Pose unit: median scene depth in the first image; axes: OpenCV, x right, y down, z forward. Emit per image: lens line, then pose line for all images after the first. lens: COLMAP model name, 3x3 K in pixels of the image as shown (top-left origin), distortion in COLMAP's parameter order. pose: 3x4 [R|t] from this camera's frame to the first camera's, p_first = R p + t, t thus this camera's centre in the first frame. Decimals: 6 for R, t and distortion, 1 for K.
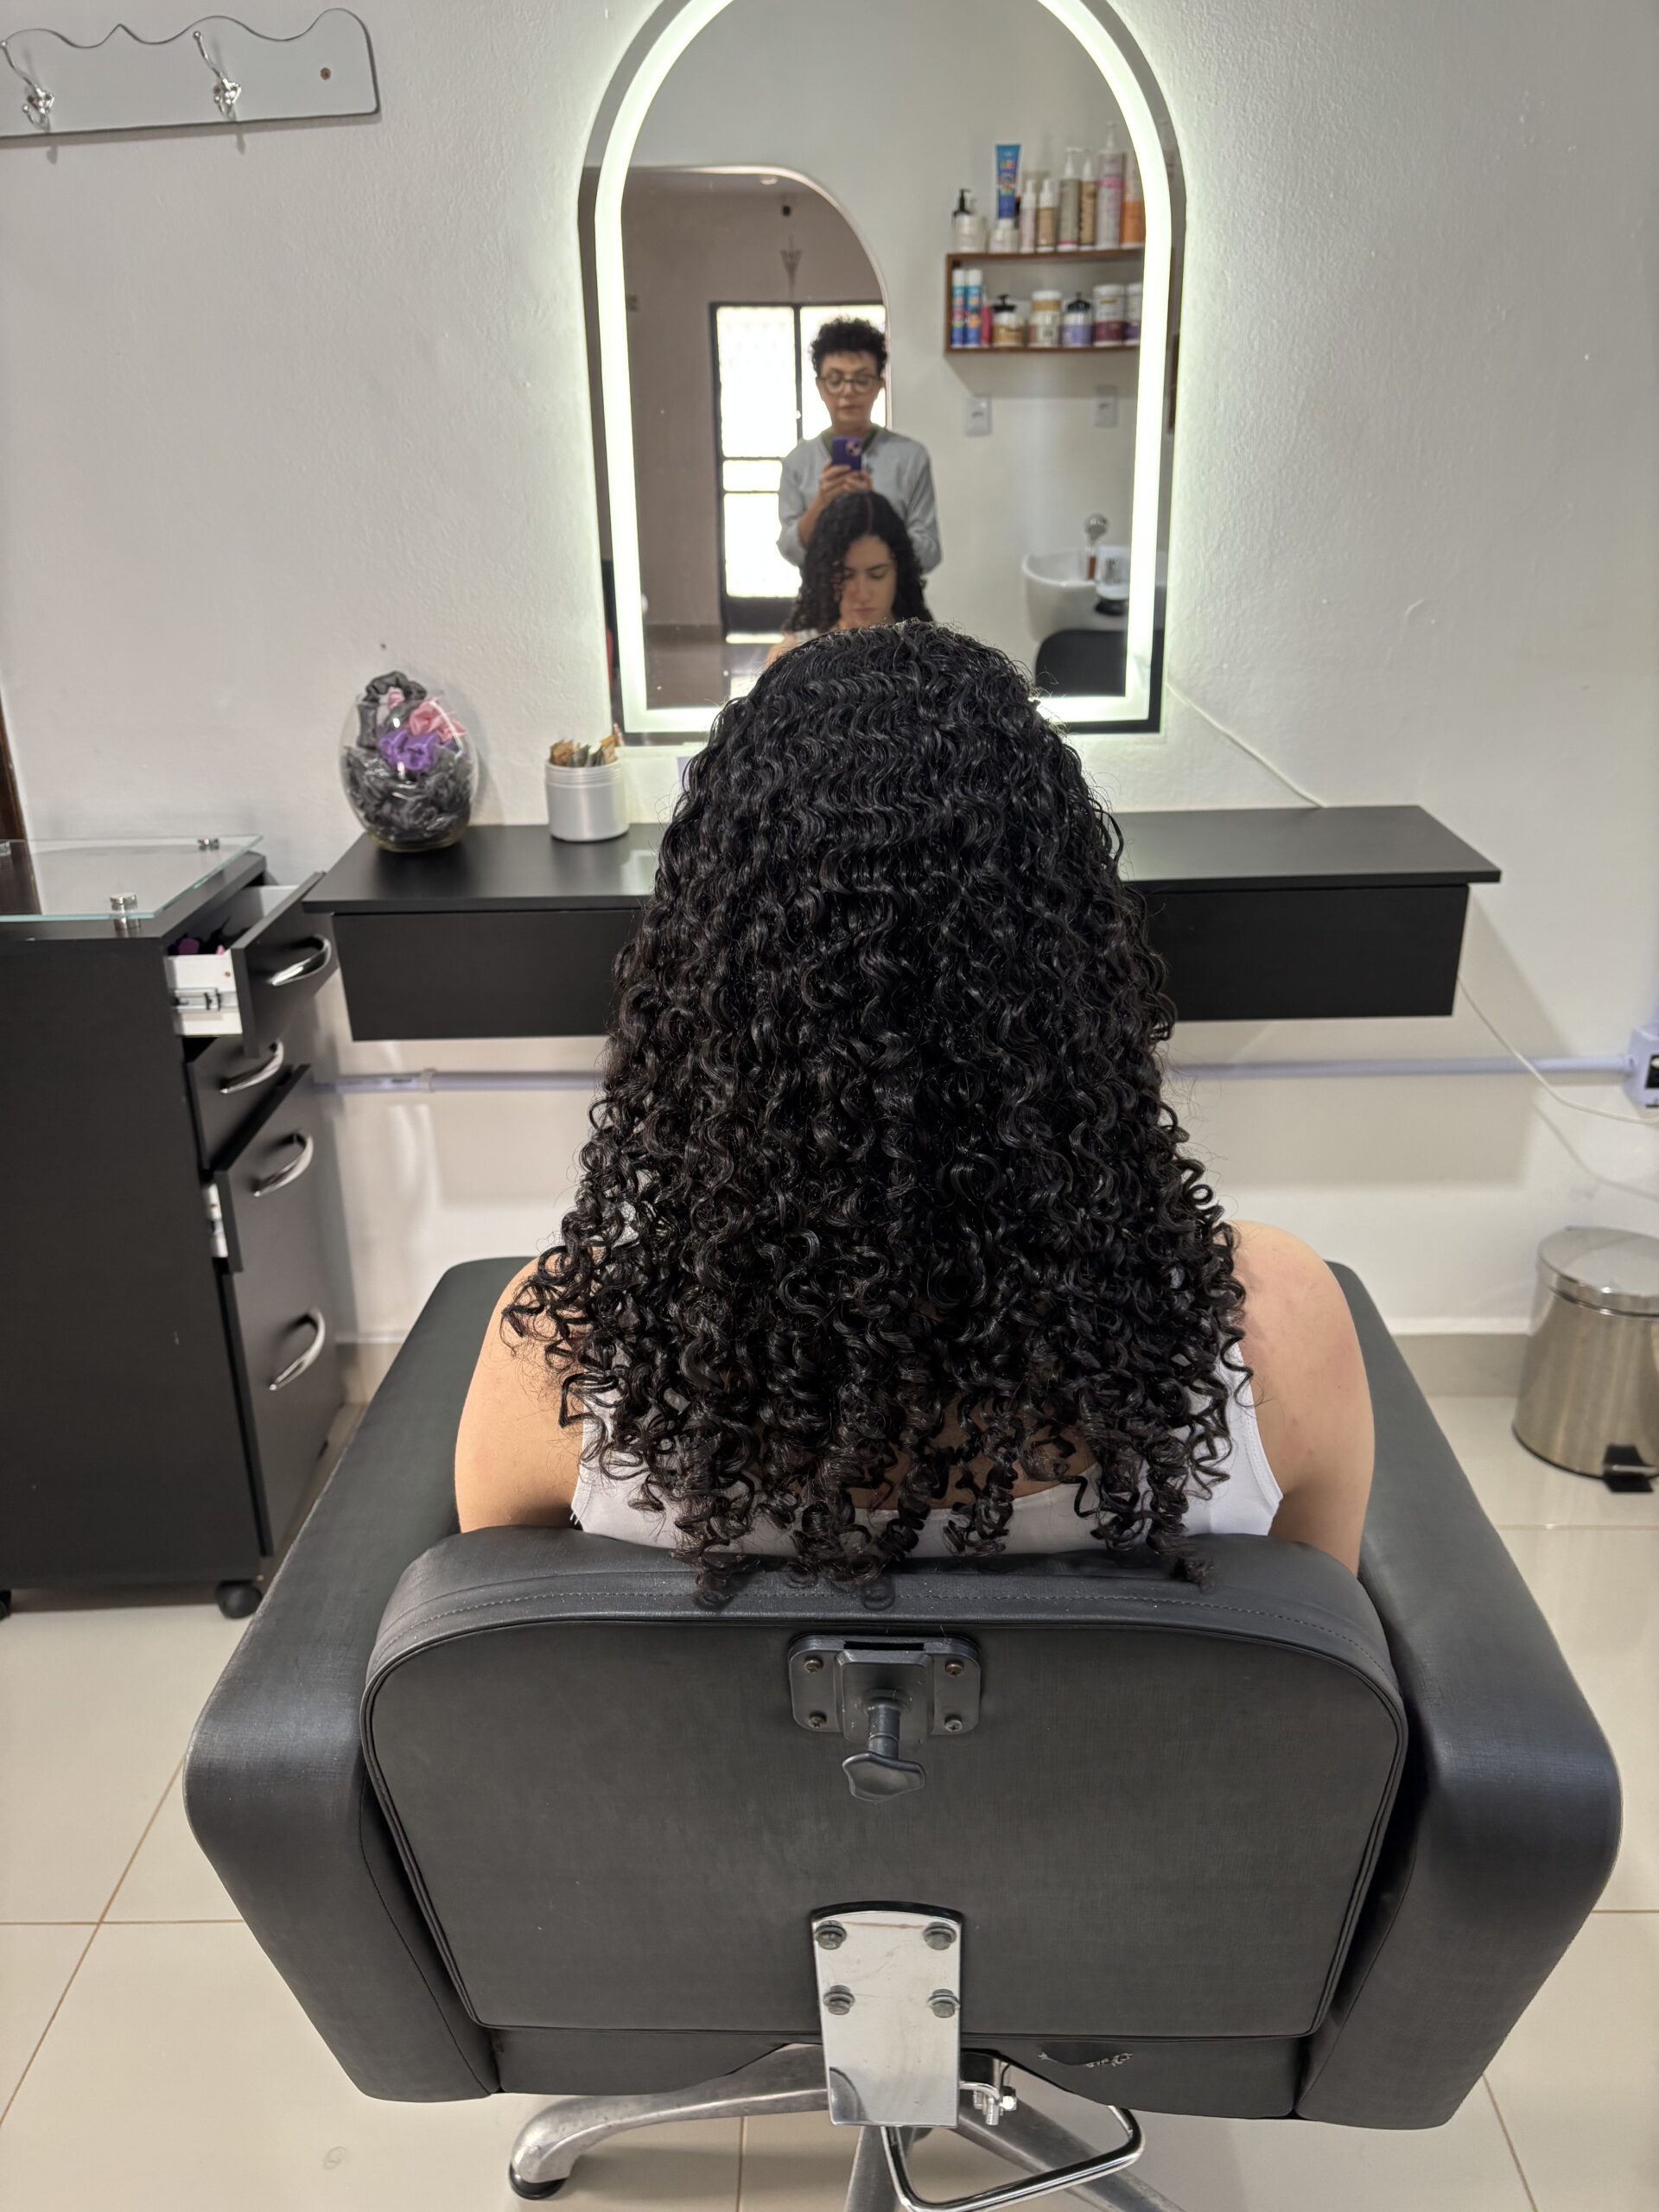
lens RADIAL K [[1660.1, 0, 829.1], [0, 1660.1, 1125.7], [0, 0, 1]] dist [0.037318, -0.051375]
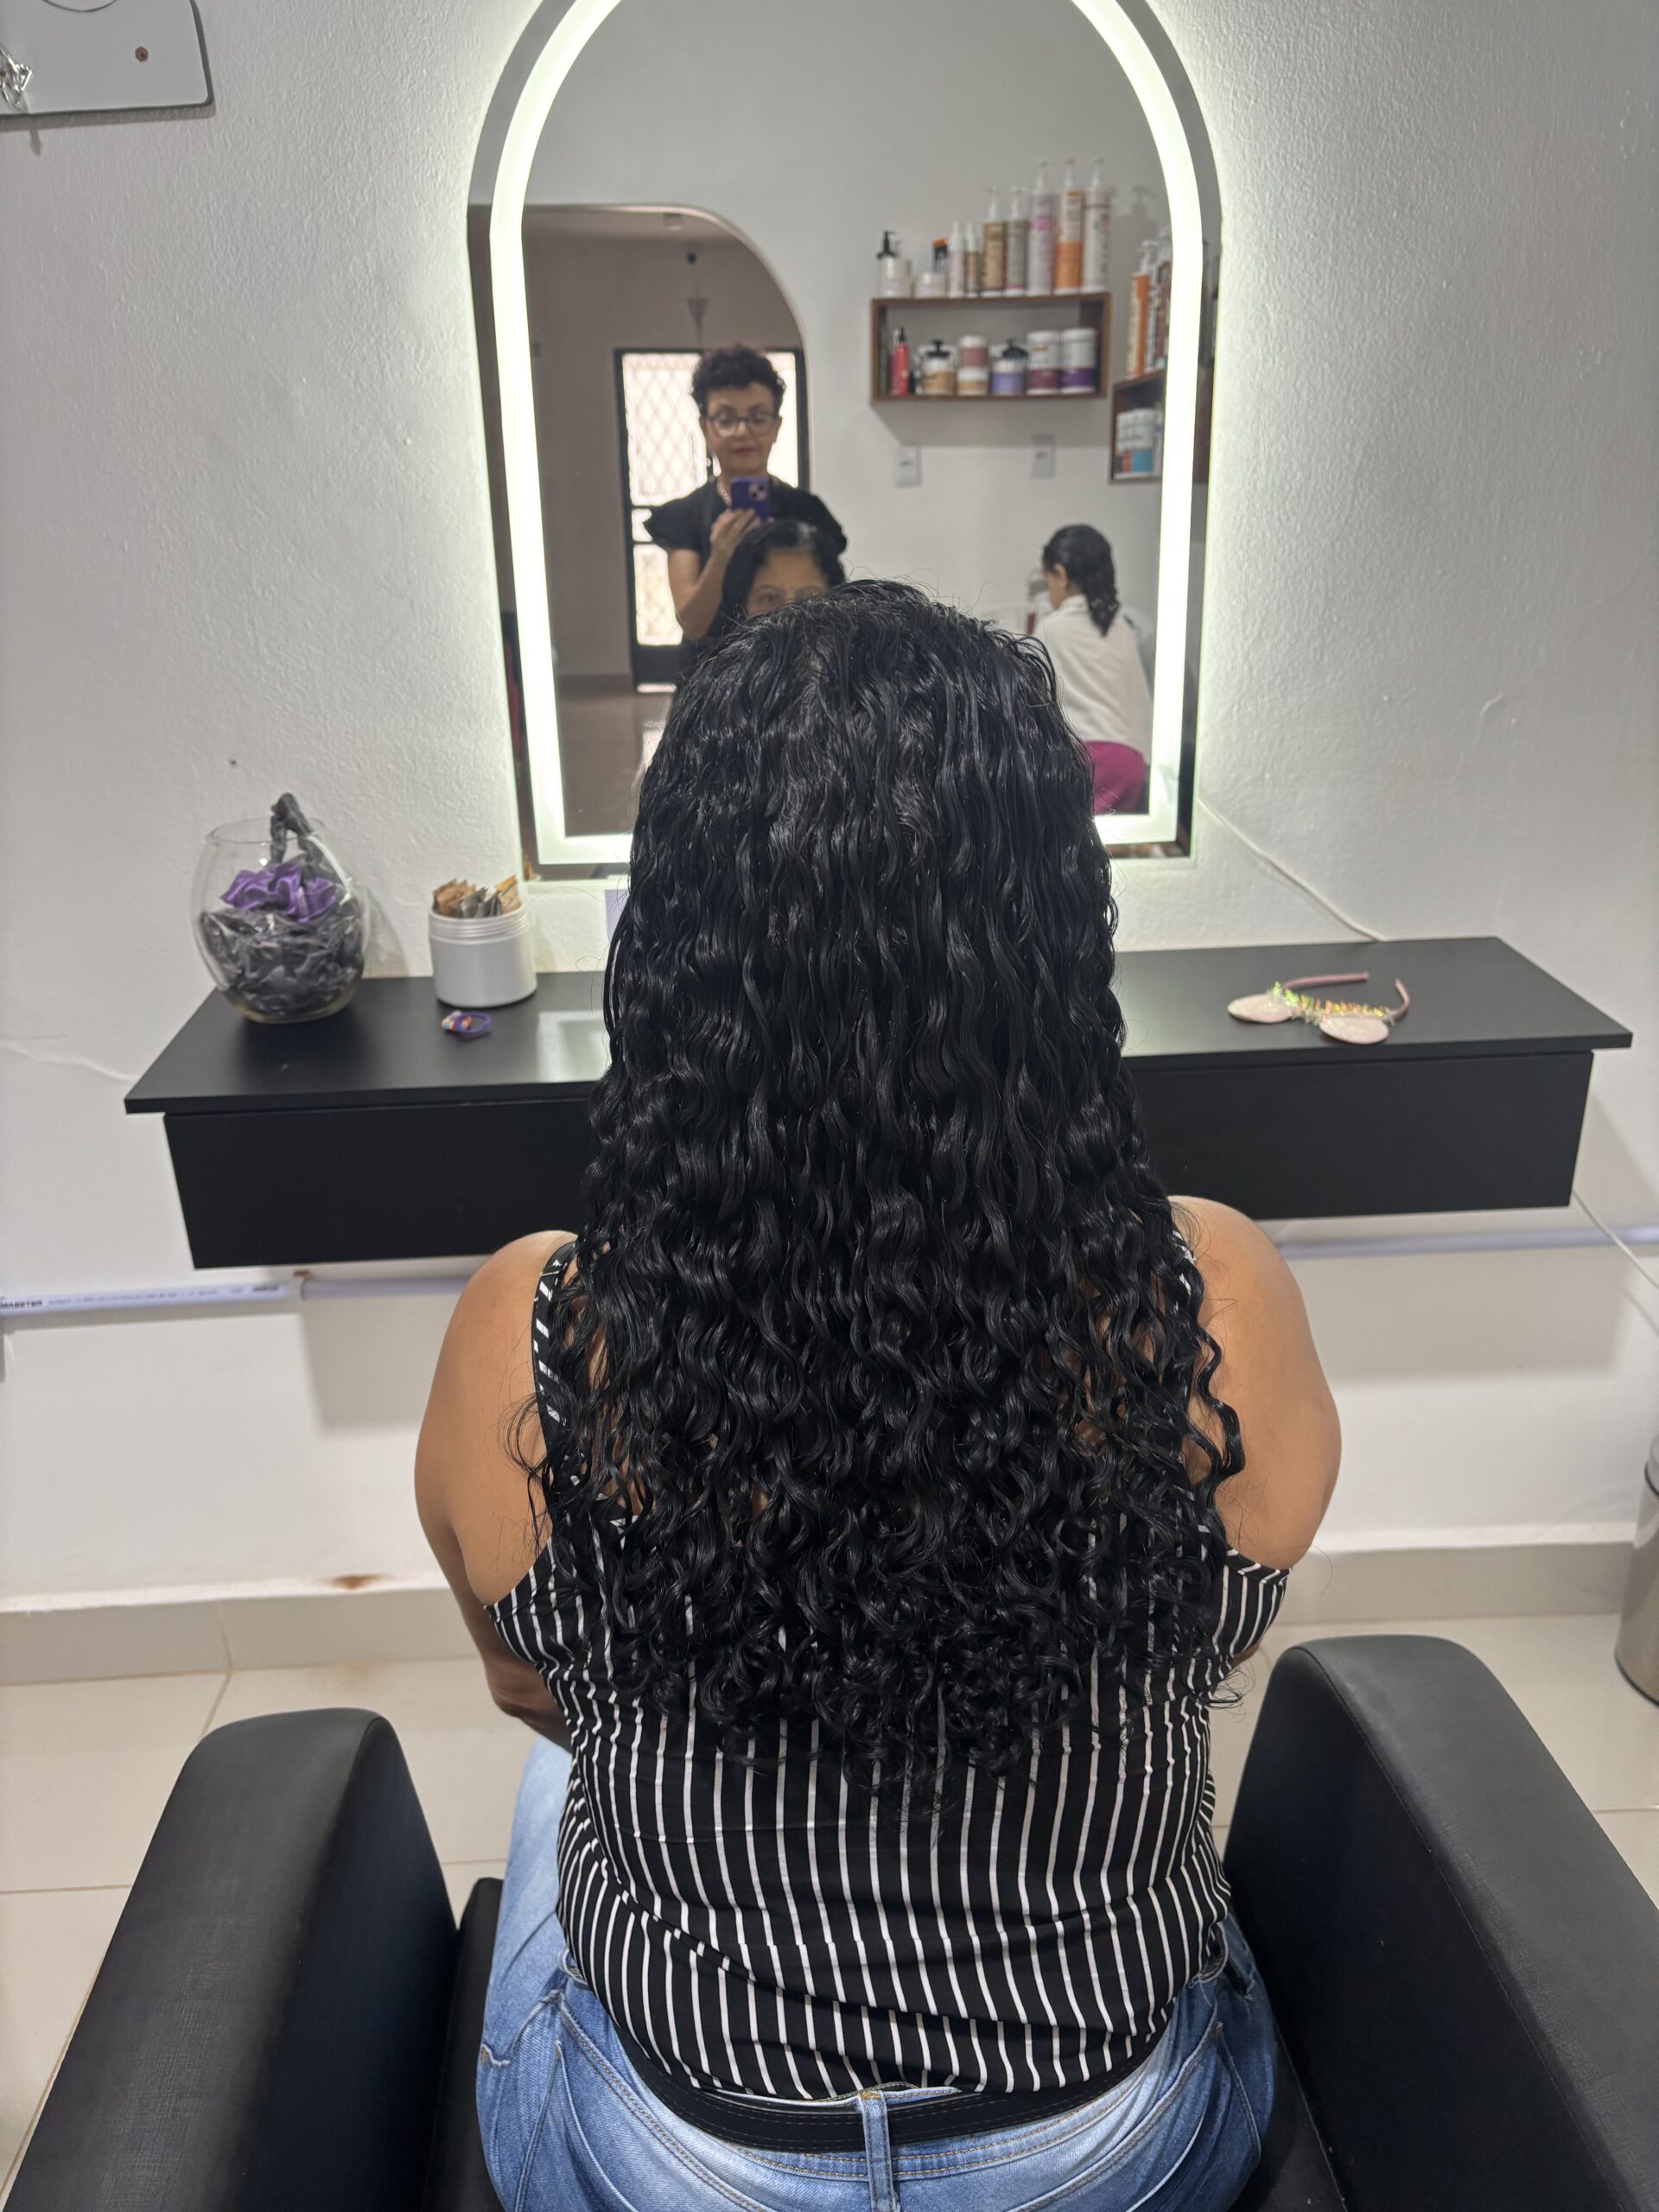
lens RADIAL K [[1660.1, 0, 832.6], [0, 1660.1, 1110.8], [0, 0, 1]] dist [0.037318, -0.051375]
pose [[0.998411, -0.021942, 0.051910, -0.024480], [0.023536, 0.999263, -0.030312, -0.088582], [-0.051207, 0.031485, 0.998192, 0.188425]]
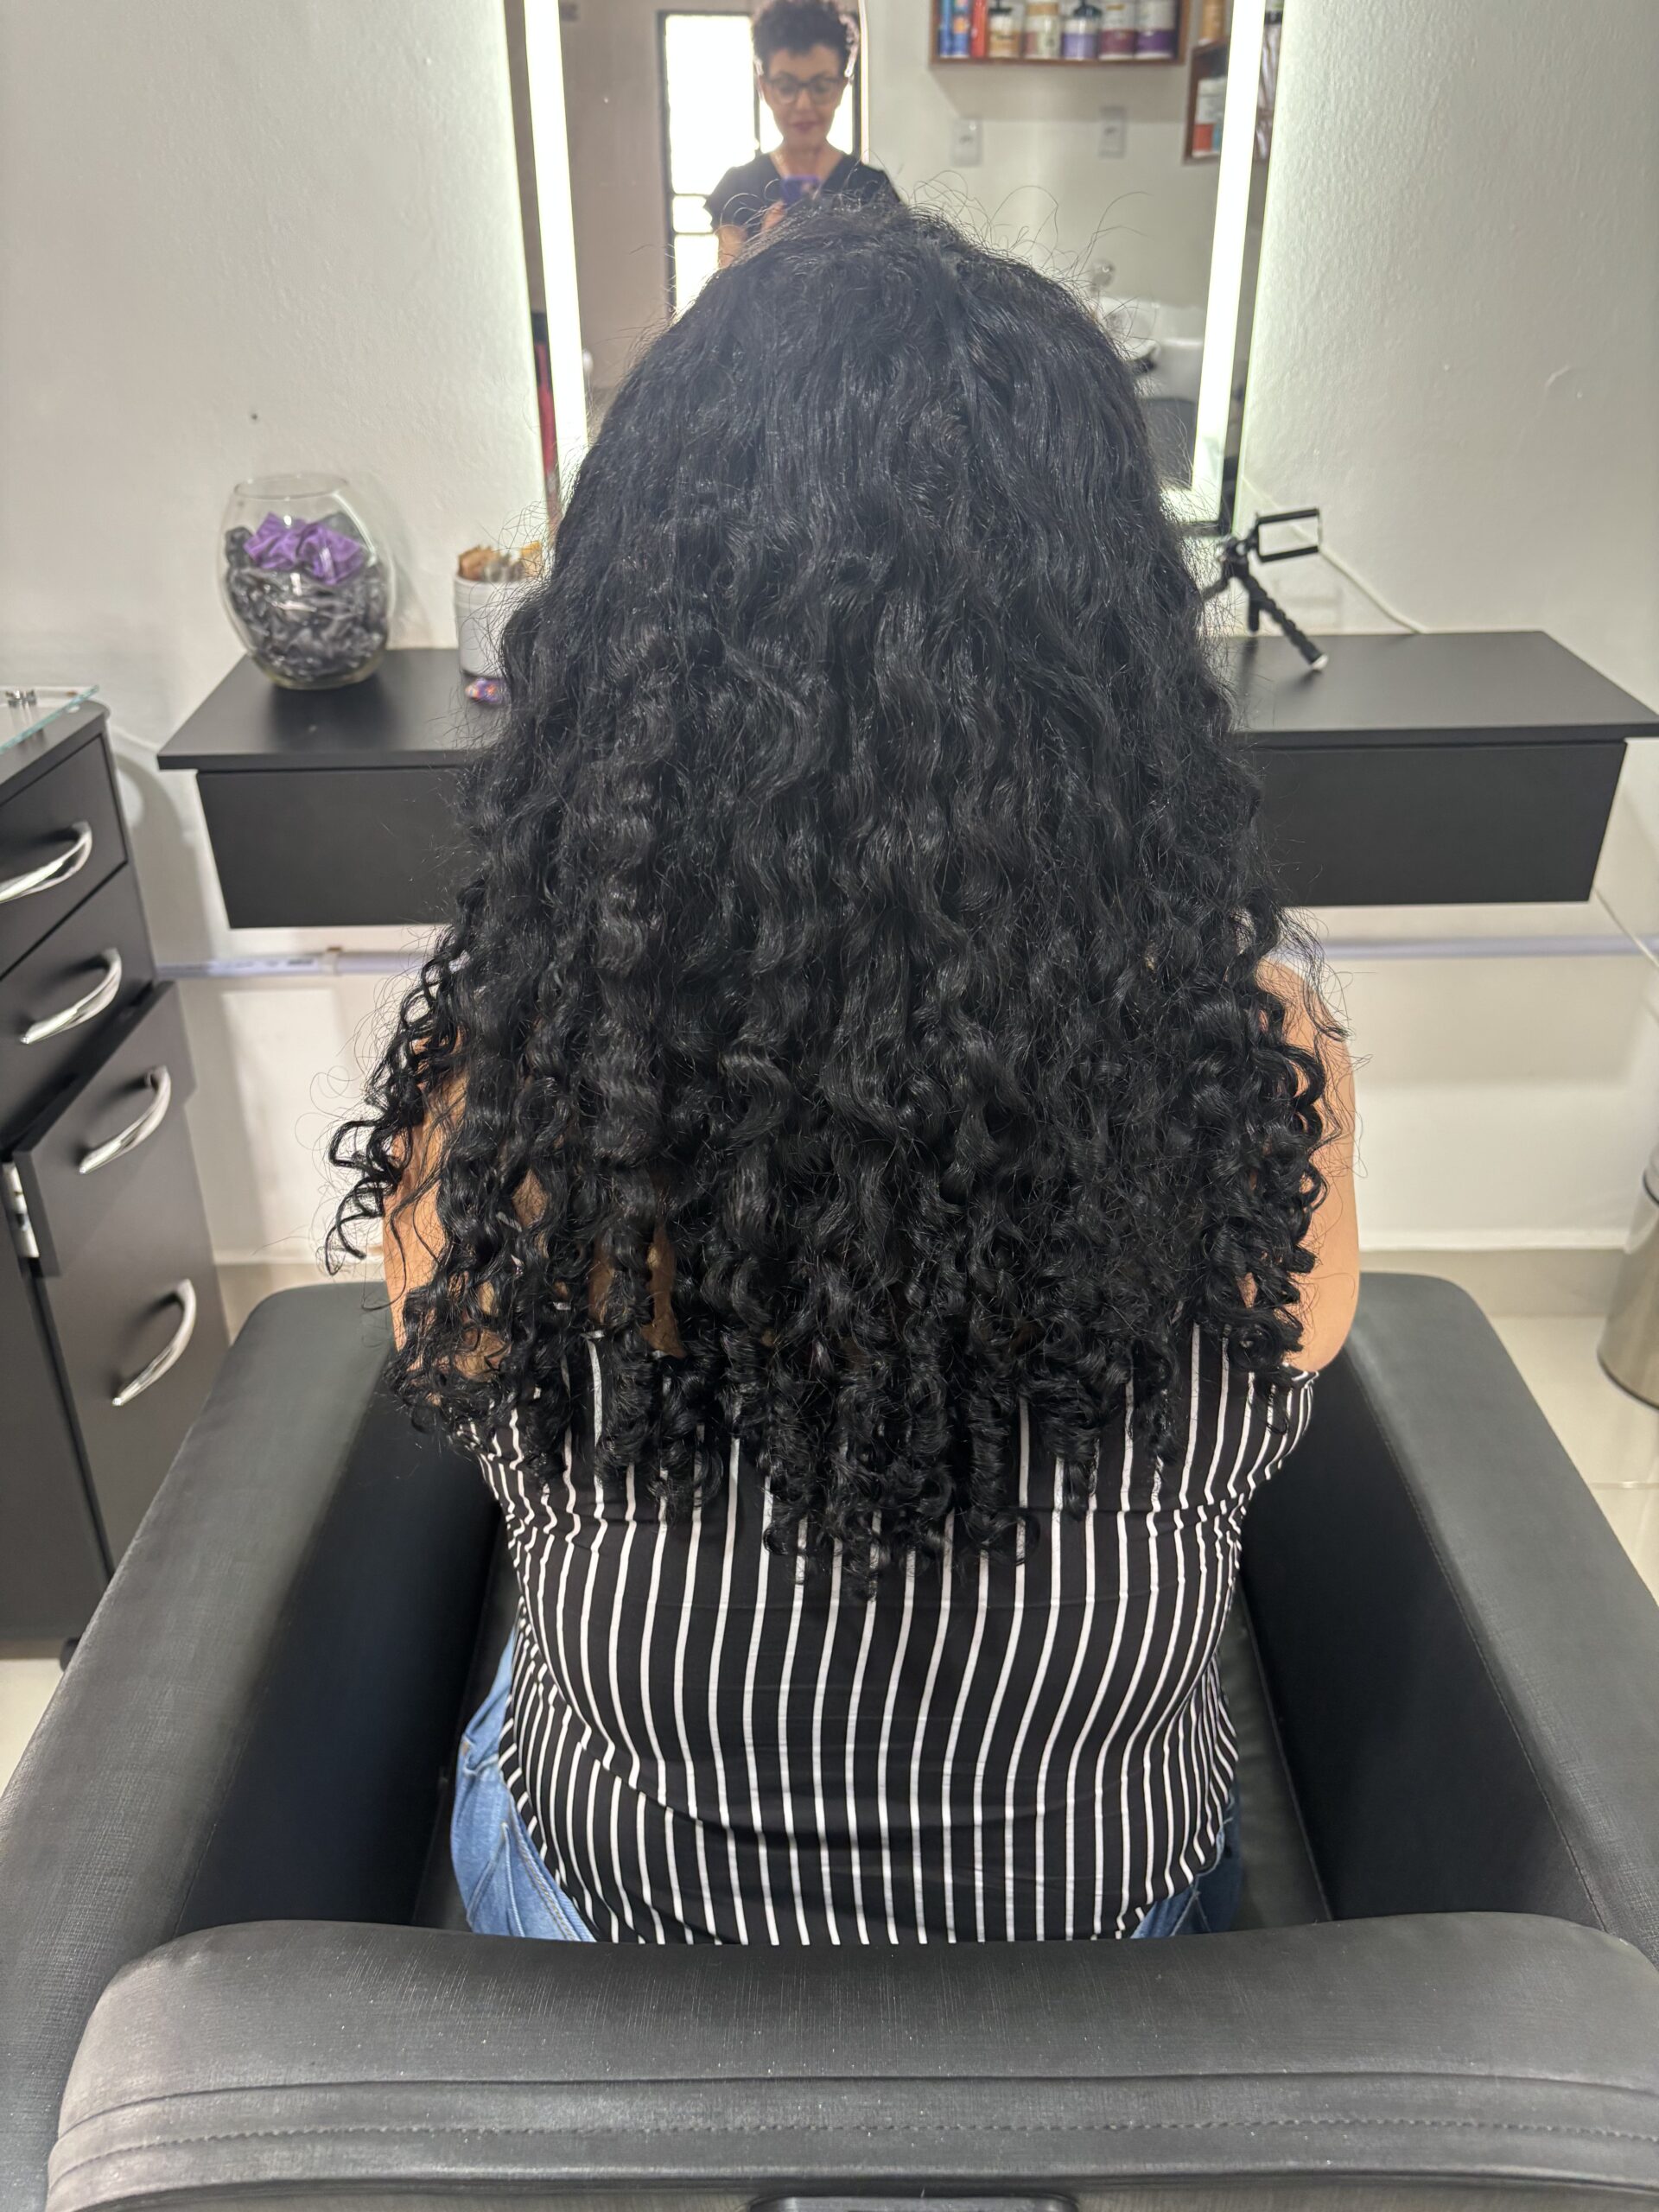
lens RADIAL K [[1667.5, 0, 825.0], [0, 1667.5, 1110.7], [0, 0, 1]] dist [0.026363, -0.038583]
pose [[0.999716, -0.001791, 0.023758, -0.017598], [-0.000989, 0.993191, 0.116497, -0.054429], [-0.023804, -0.116488, 0.992907, 0.170647]]
